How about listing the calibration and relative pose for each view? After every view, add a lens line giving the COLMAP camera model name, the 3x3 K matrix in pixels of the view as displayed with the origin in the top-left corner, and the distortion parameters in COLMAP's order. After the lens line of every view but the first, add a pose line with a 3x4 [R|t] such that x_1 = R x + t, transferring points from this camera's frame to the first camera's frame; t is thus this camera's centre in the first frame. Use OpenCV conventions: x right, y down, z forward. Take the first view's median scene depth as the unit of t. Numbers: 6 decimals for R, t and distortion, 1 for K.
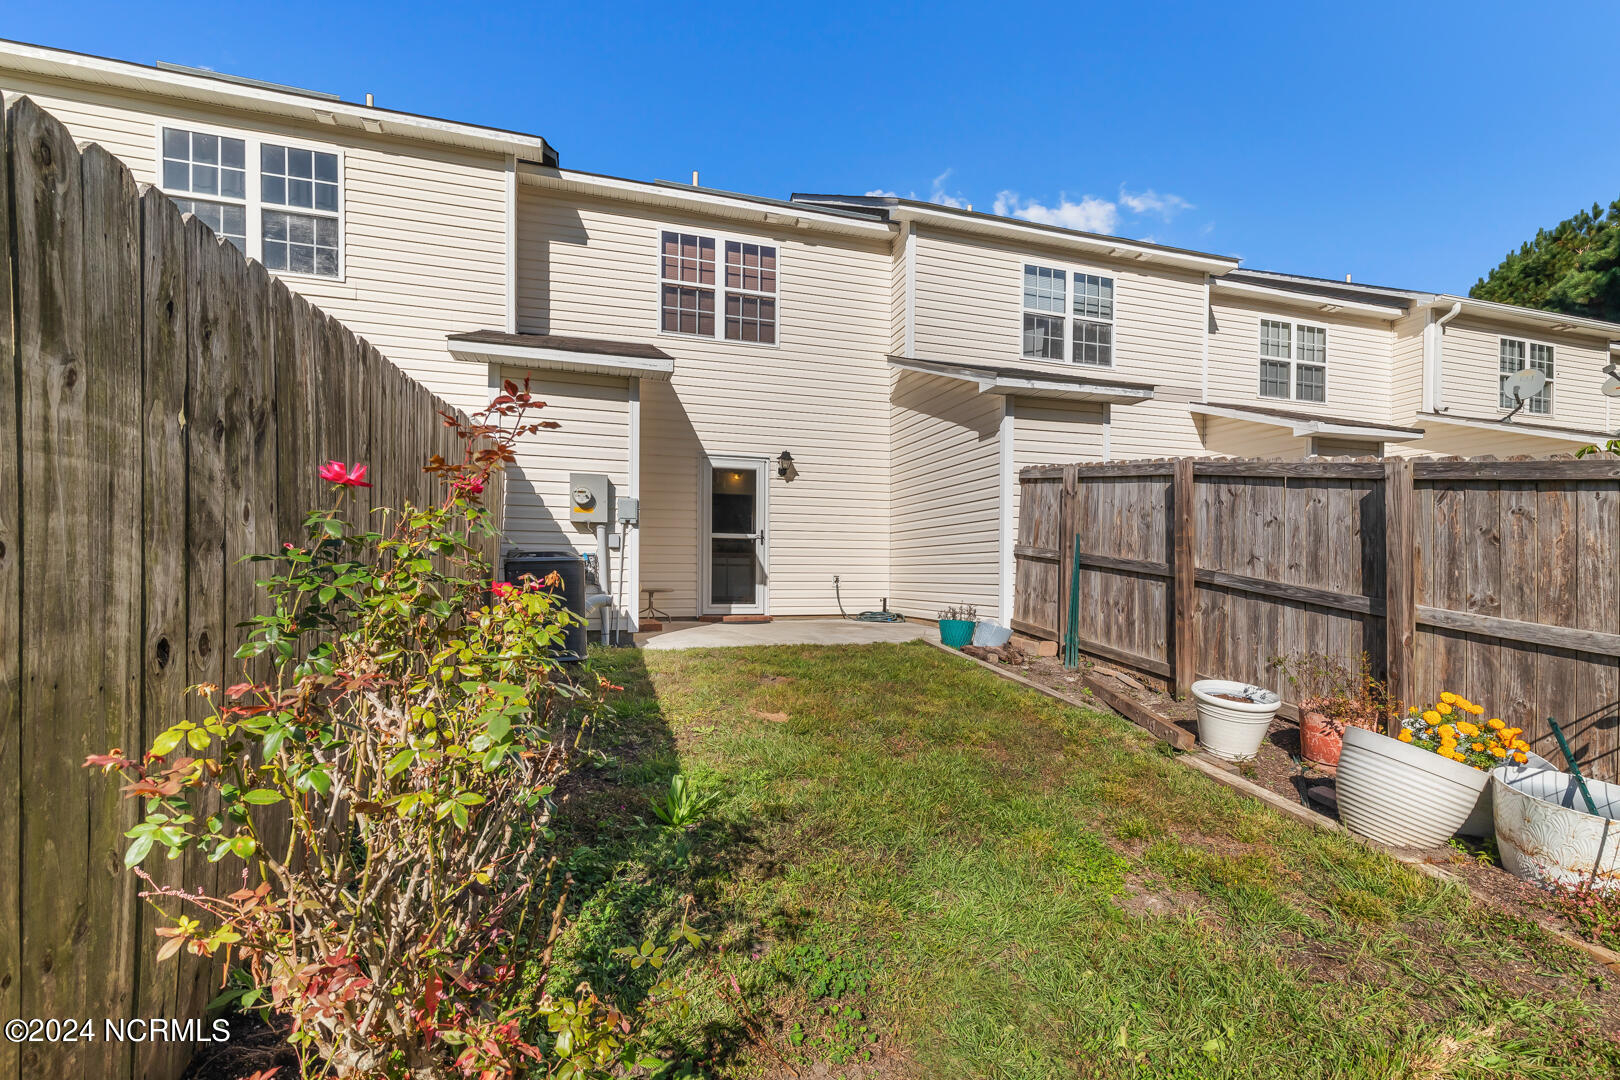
lens RADIAL K [[735.2, 0, 826.5], [0, 735.2, 580.2], [0, 0, 1]] dist [0.004919, -0.000103]
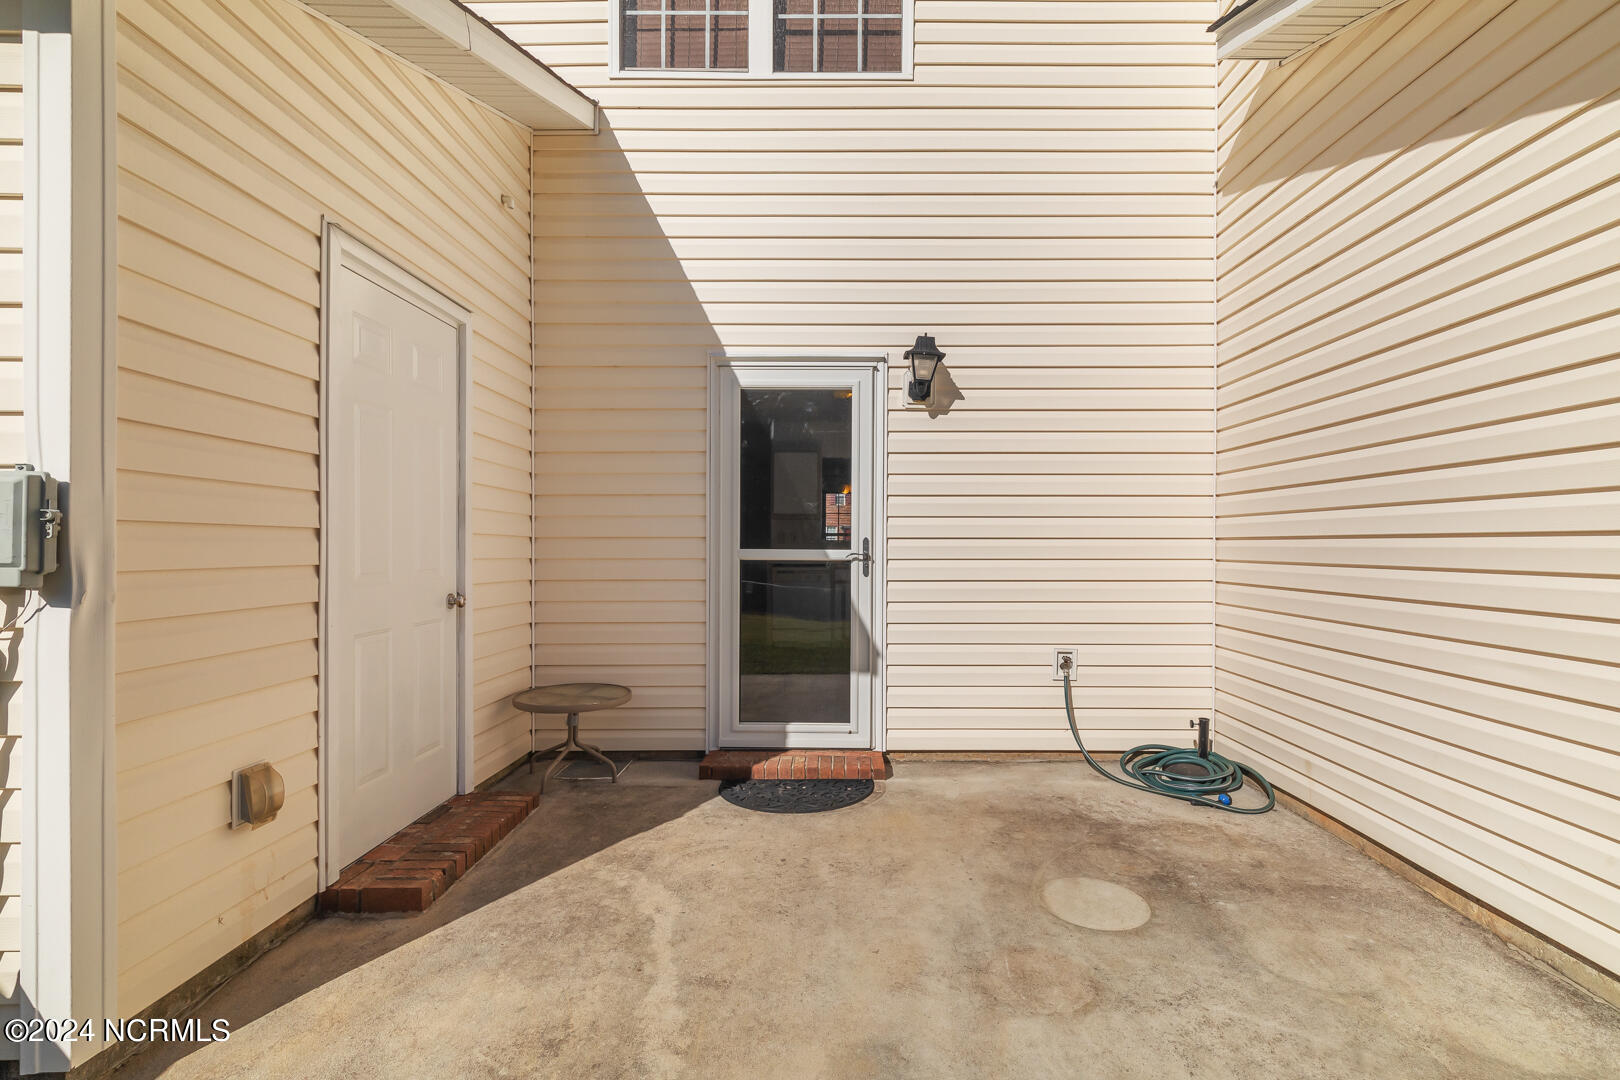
lens RADIAL K [[718.7, 0, 815.0], [0, 718.7, 547.7], [0, 0, 1]] dist [0.003766, -0.000208]
pose [[0.944116, -0.001394, -0.329610, 0.015261], [0.001685, 0.999998, 0.000597, -0.066644], [0.329608, -0.001119, 0.944117, 0.650189]]
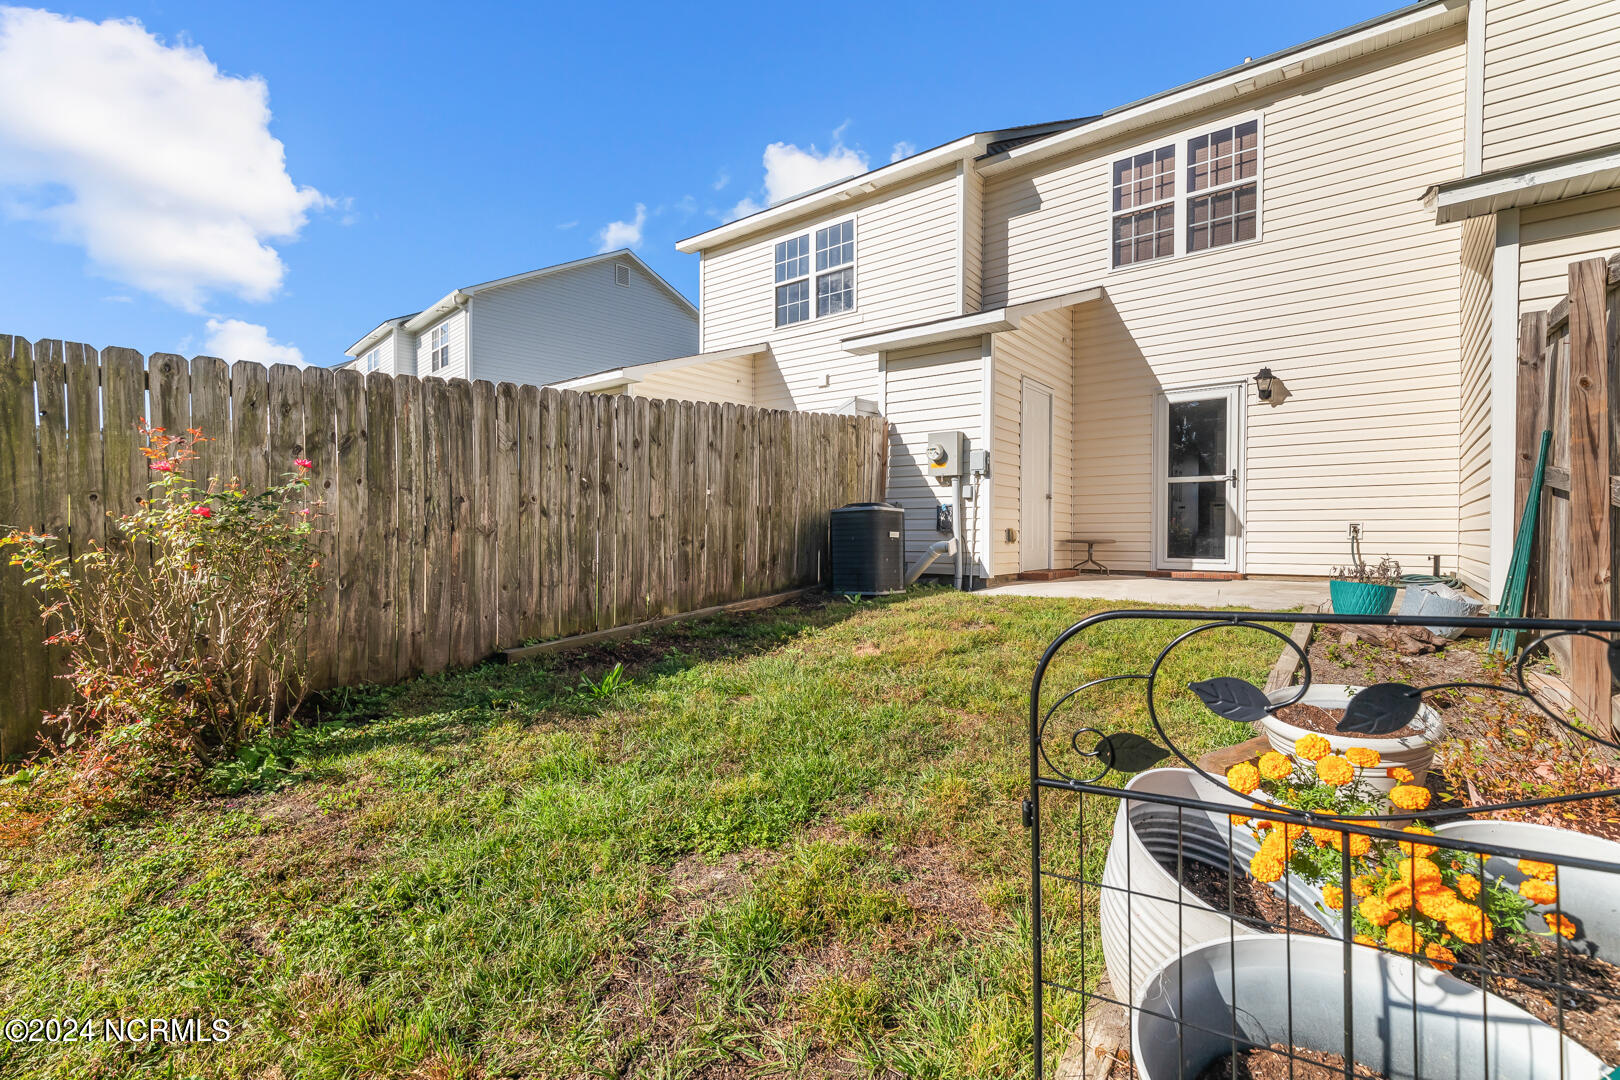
lens RADIAL K [[721.8, 0, 837.5], [0, 721.8, 540.5], [0, 0, 1]] dist [0.001341, -0.000604]
pose [[0.570769, -0.000582, -0.821111, 0.337896], [-0.001989, 0.999996, -0.002091, 0.014496], [0.821109, 0.002827, 0.570765, 0.180146]]
